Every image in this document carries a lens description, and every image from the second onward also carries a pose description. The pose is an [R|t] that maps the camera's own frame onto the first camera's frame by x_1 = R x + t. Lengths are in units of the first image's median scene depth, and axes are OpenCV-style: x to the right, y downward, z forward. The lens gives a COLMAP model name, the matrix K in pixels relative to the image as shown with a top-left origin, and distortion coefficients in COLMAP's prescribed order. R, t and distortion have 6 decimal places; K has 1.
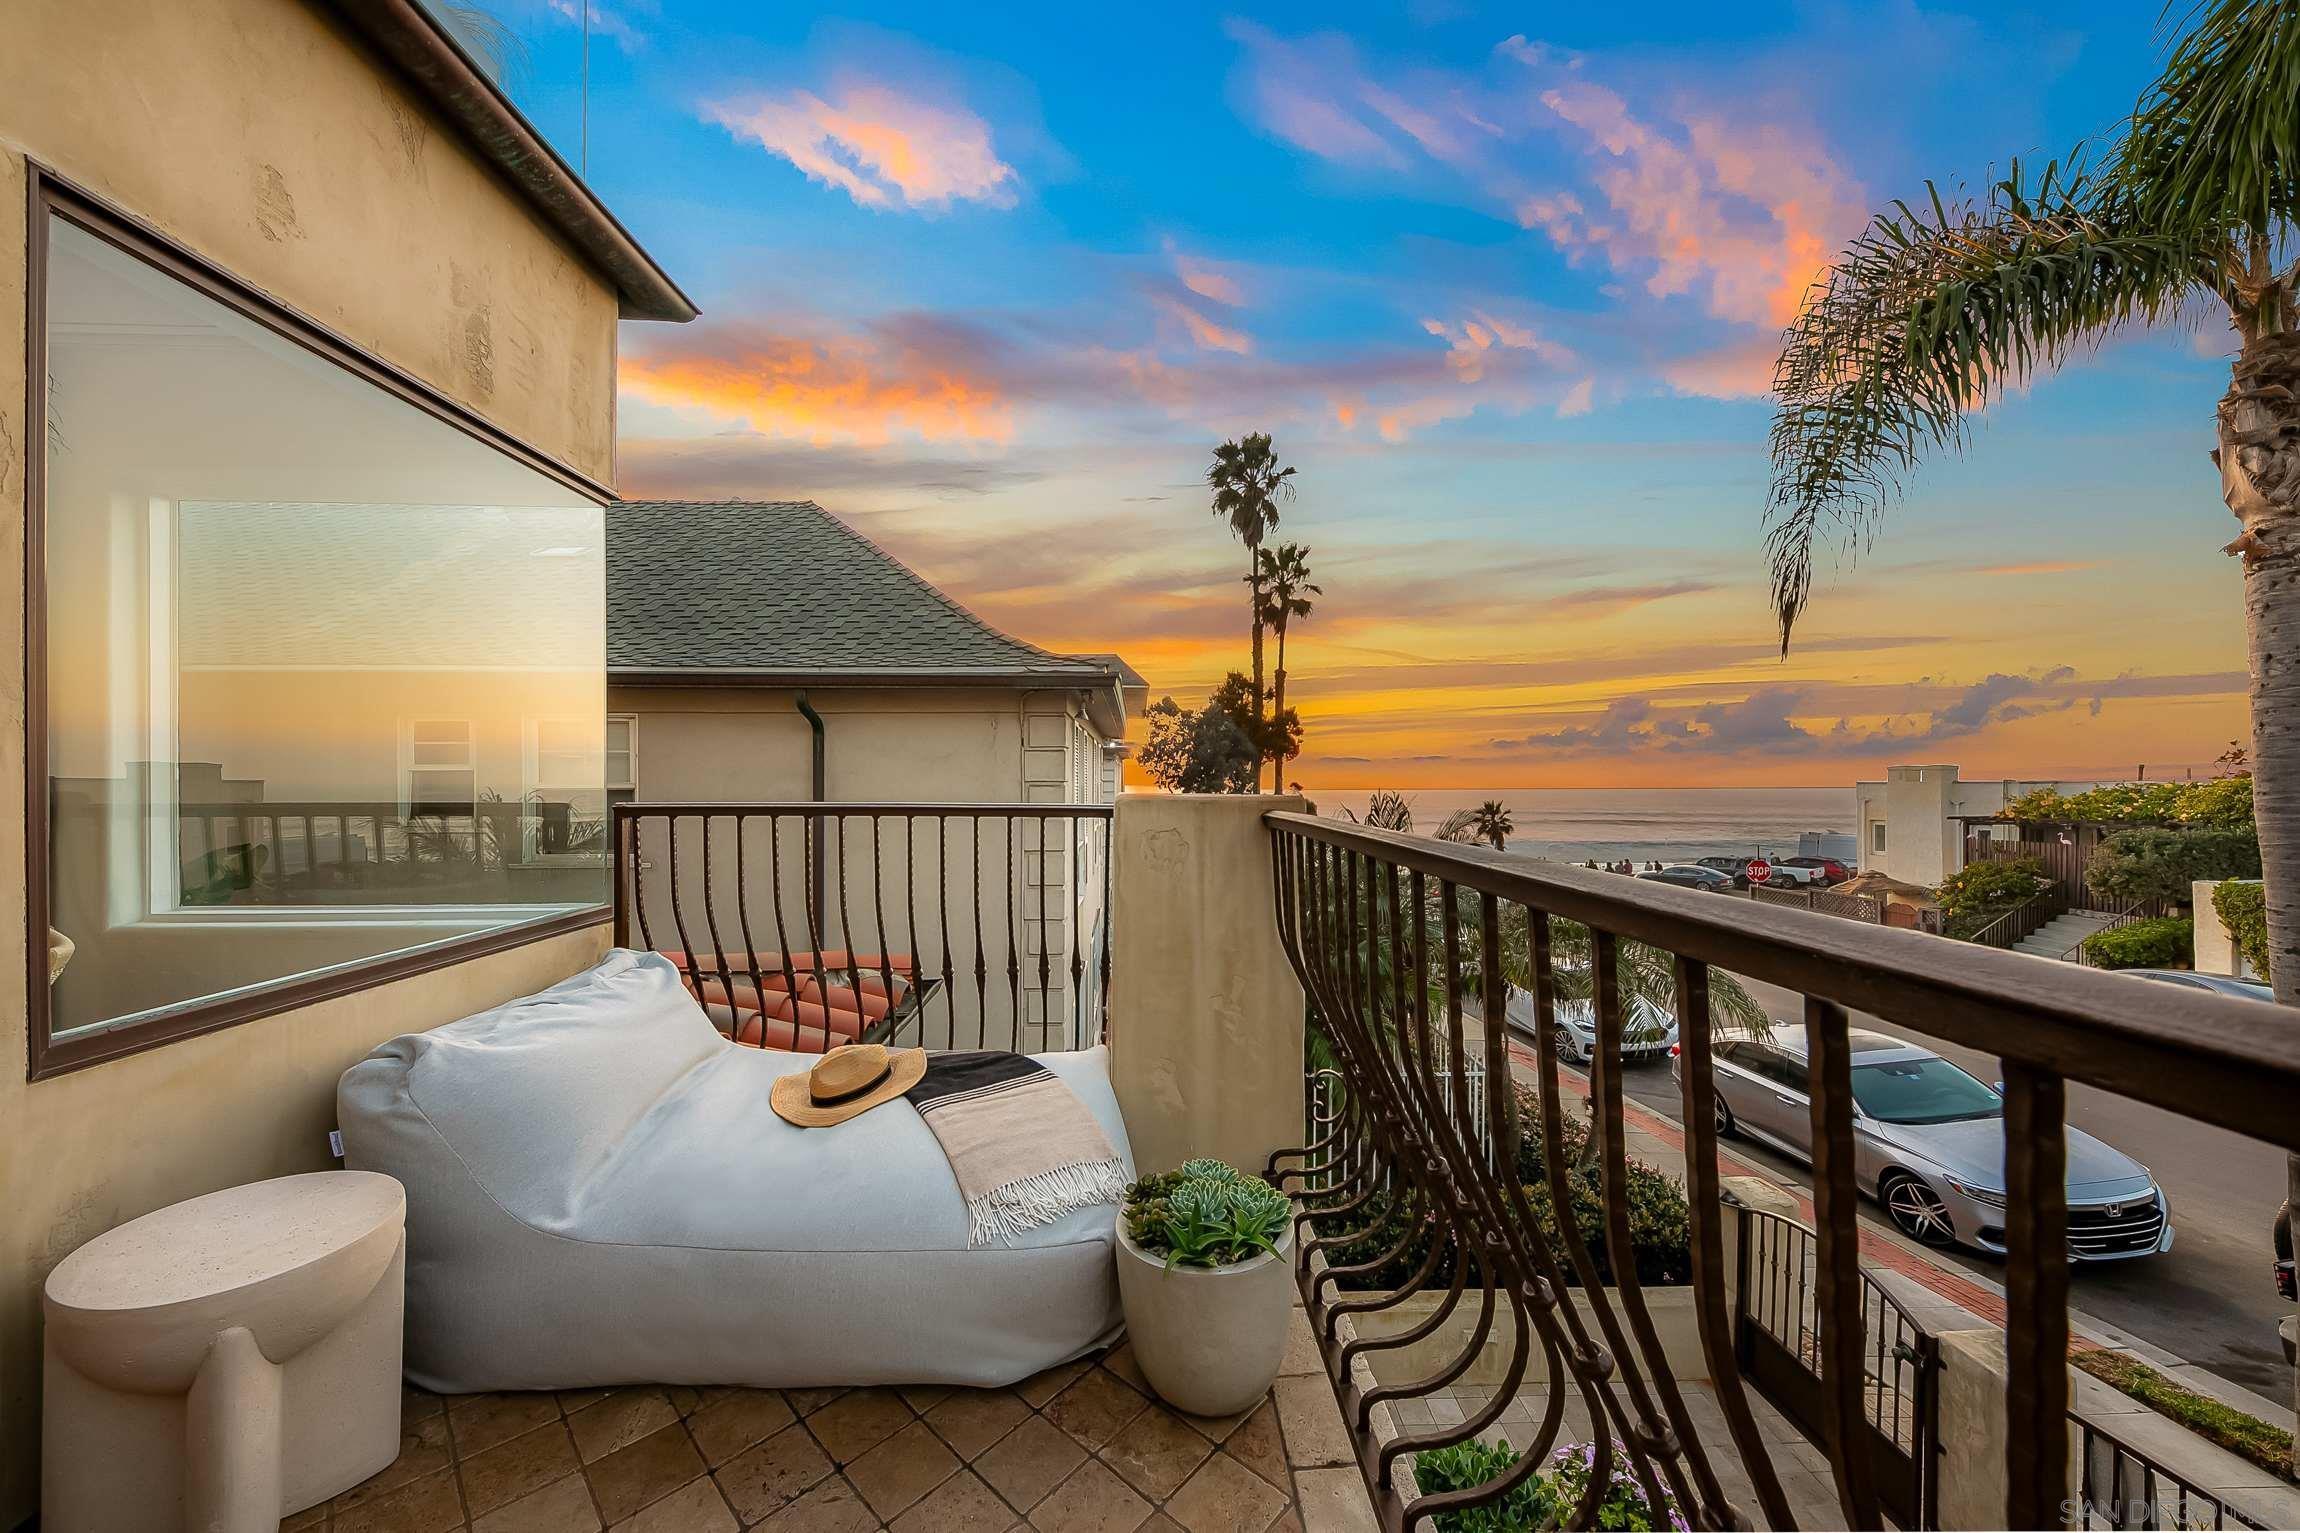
lens RADIAL K [[780.9, 0, 1150.0], [0, 780.9, 766.5], [0, 0, 1]] dist [0.000006, 0.000012]
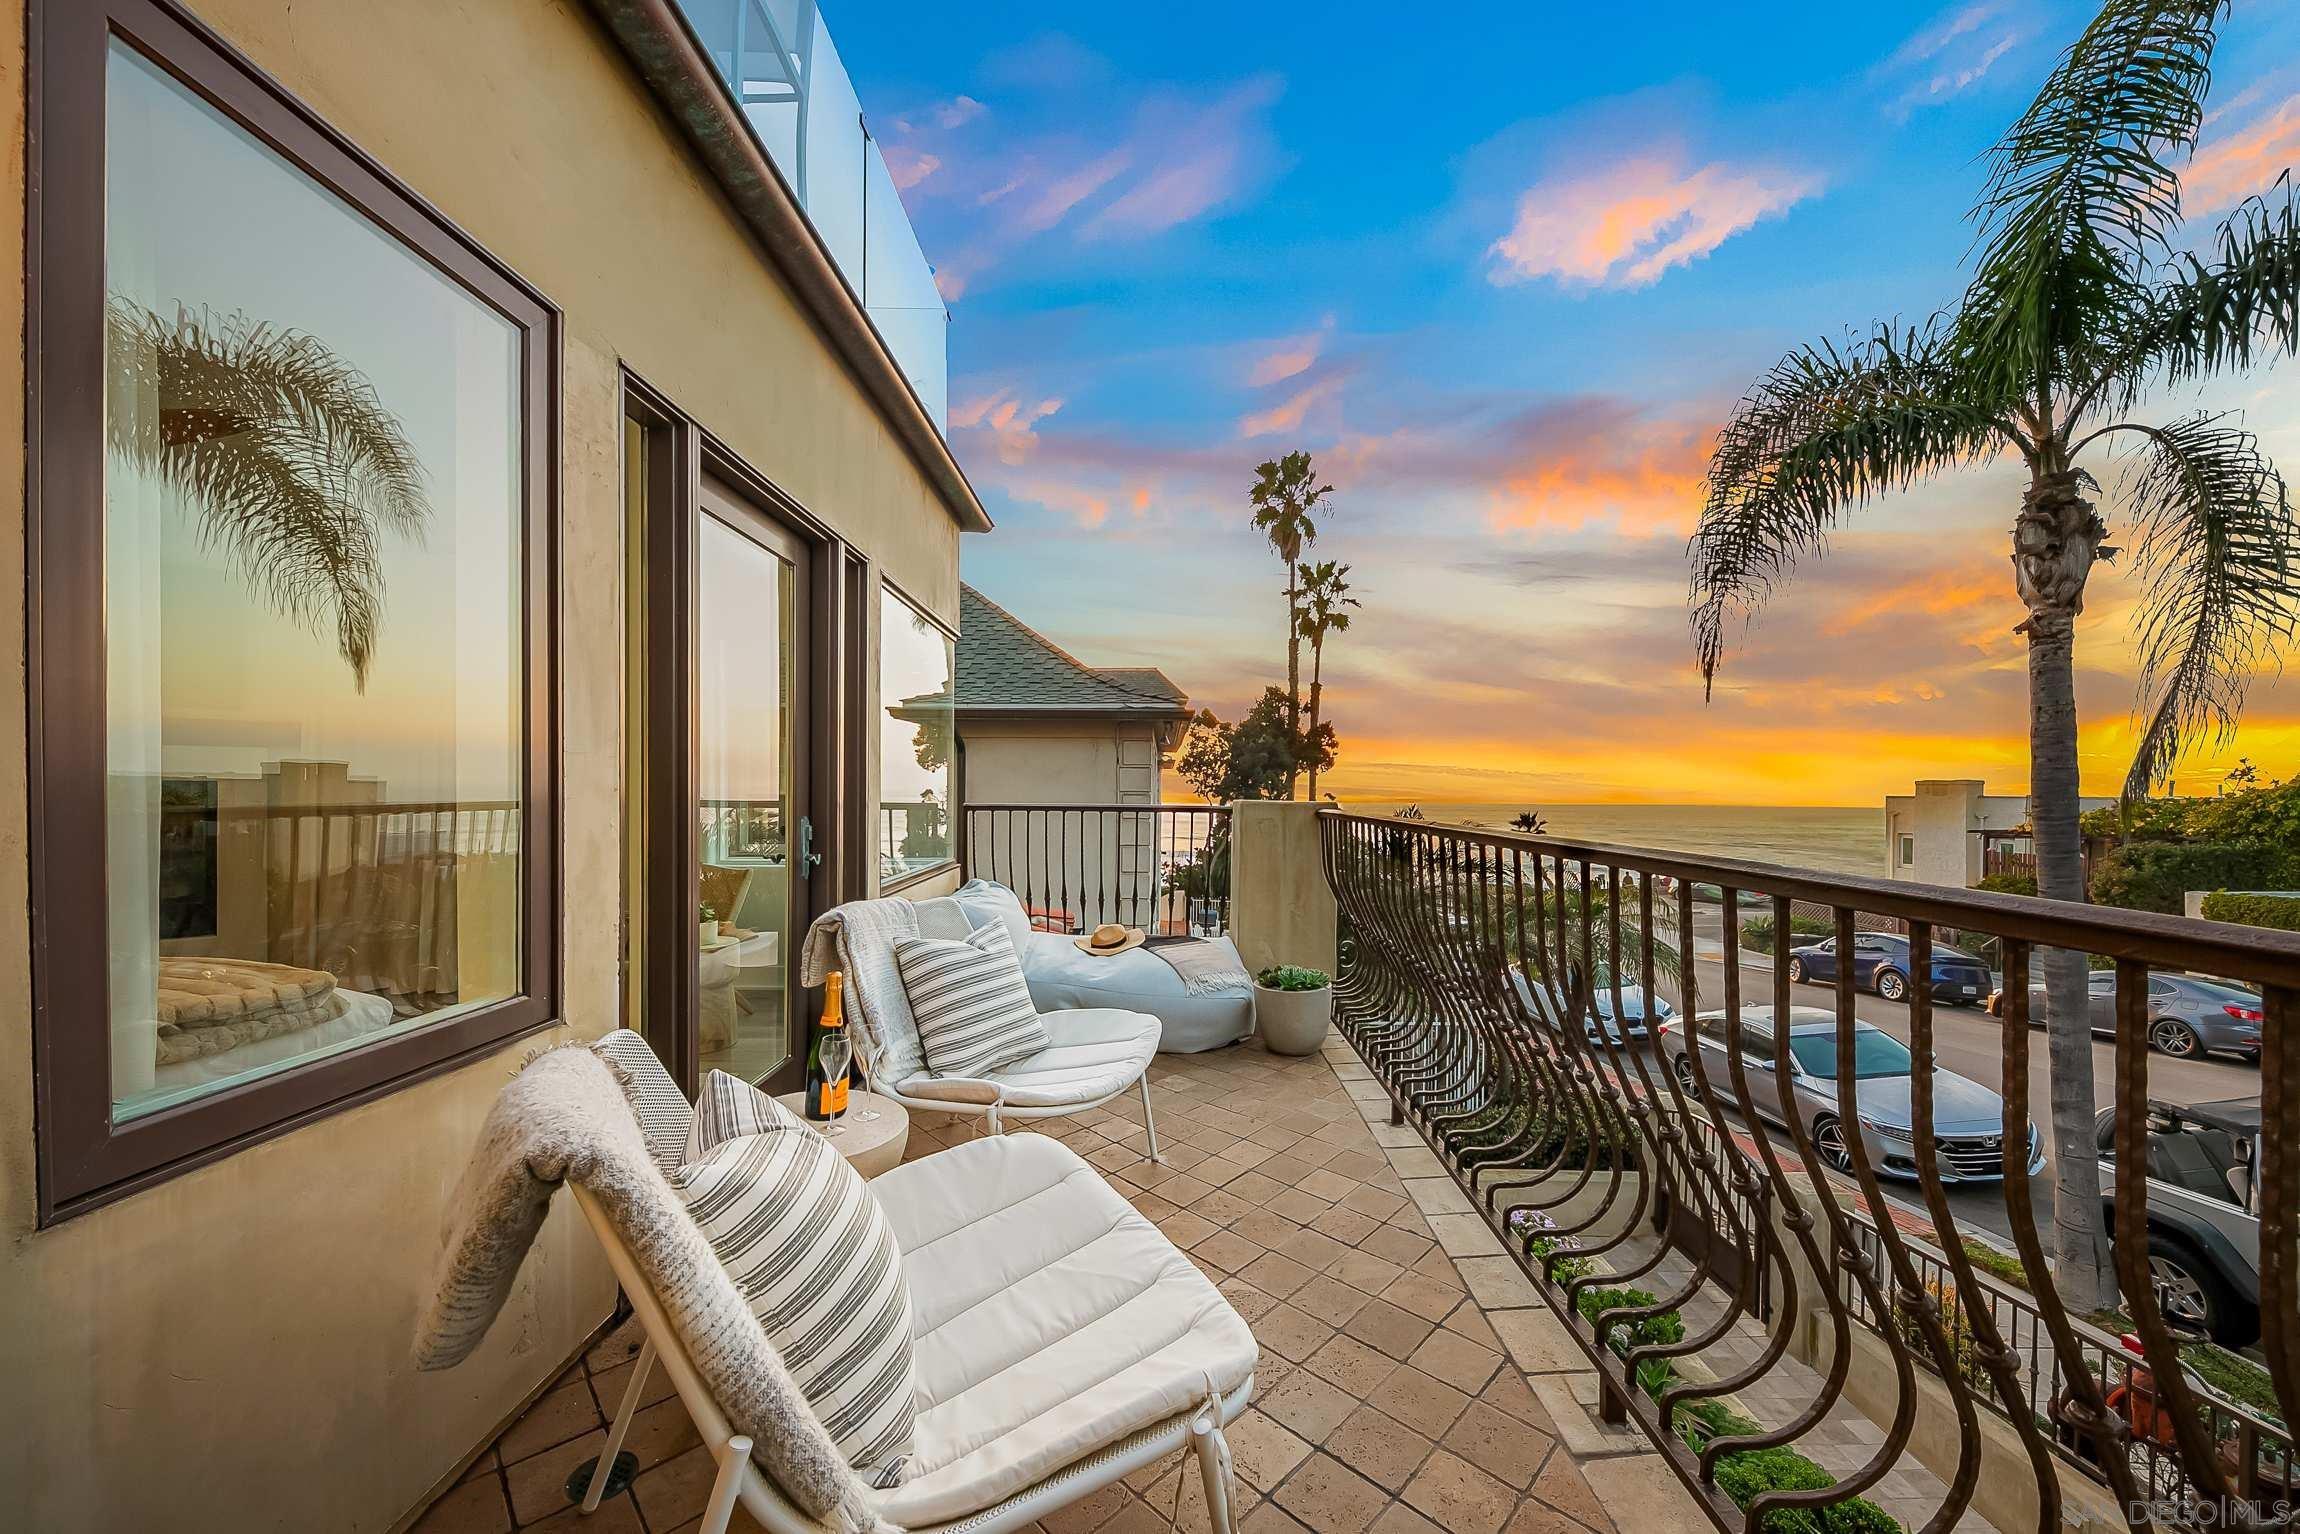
lens RADIAL K [[804.2, 0, 1149.3], [0, 804.2, 791.4], [0, 0, 1]] dist [-0.000454, -0.000086]
pose [[0.999300, 0.006374, -0.036850, -0.019089], [-0.005621, 0.999774, 0.020508, -0.002596], [0.036972, -0.020287, 0.999110, -0.098372]]
